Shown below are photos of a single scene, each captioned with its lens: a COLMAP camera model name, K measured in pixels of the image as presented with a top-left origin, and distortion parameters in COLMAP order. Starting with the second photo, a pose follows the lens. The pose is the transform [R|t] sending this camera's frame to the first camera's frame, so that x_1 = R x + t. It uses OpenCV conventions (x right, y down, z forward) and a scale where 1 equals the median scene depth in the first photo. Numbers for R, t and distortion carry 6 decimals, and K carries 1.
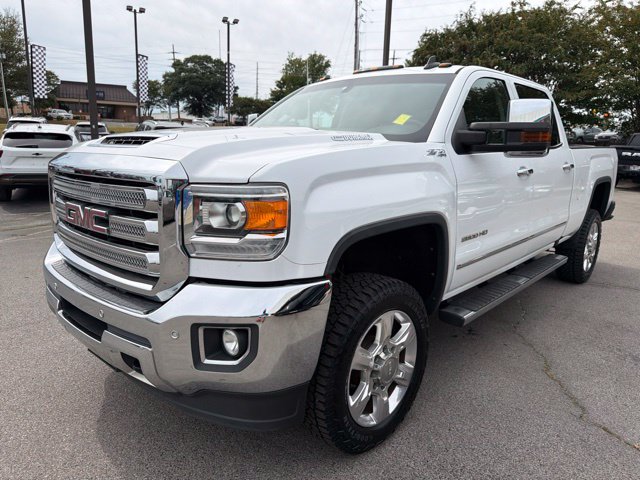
lens RADIAL K [[458.5, 0, 323.7], [0, 458.5, 242.0], [0, 0, 1]] dist [-0.003154, -0.004464]
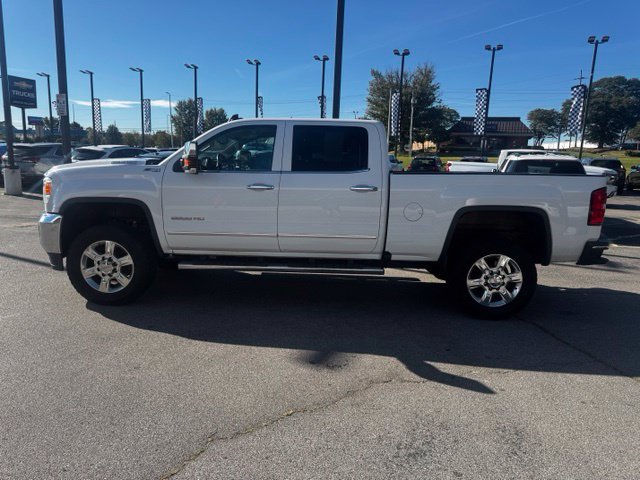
lens RADIAL K [[451.5, 0, 320.0], [0, 451.5, 240.0], [0, 0, 1]] dist [0.038369, -0.046339]
pose [[0.672448, 0.121632, -0.730082, 2.067993], [-0.168493, 0.985662, 0.009020, -0.037654], [0.720711, 0.116948, 0.683300, 0.213896]]
